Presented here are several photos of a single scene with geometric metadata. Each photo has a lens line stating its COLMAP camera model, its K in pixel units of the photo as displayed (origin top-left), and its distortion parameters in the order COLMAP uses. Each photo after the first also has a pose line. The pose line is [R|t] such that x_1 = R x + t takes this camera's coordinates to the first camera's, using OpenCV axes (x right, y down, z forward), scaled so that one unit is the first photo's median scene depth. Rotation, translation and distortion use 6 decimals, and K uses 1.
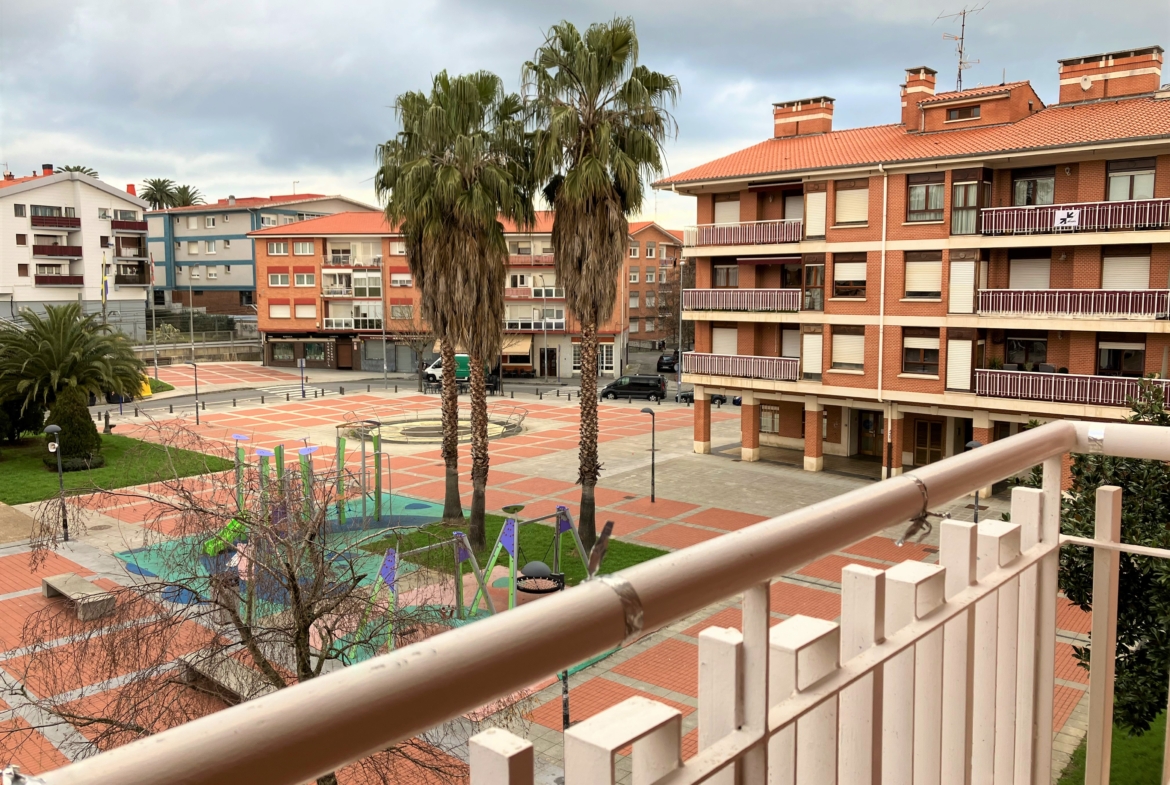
lens RADIAL K [[939.0, 0, 550.8], [0, 939.0, 391.9], [0, 0, 1]] dist [0.079028, -0.010166]
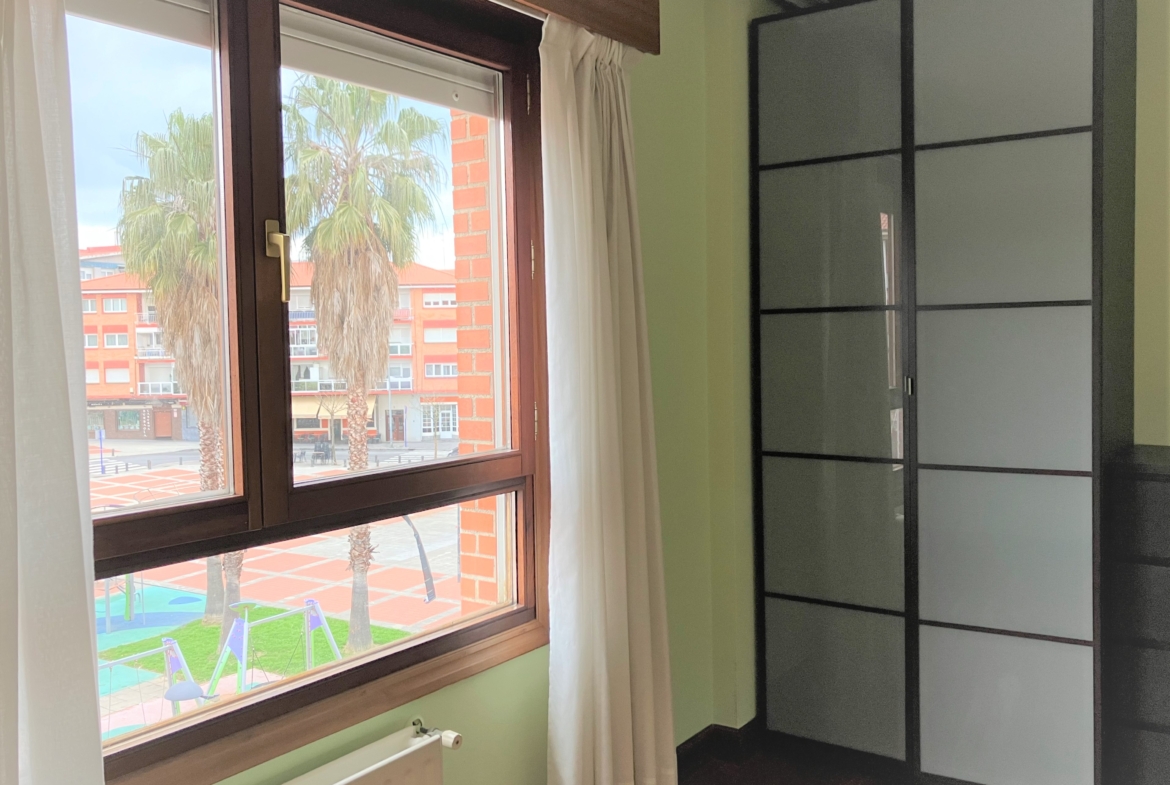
lens RADIAL K [[975.1, 0, 627.9], [0, 975.1, 390.1], [0, 0, 1]] dist [0.021789, -0.009946]
pose [[0.992344, -0.022705, 0.121401, 0.168515], [0.029447, 0.998105, -0.054030, -0.012196], [-0.119944, 0.057191, 0.991132, 0.047499]]
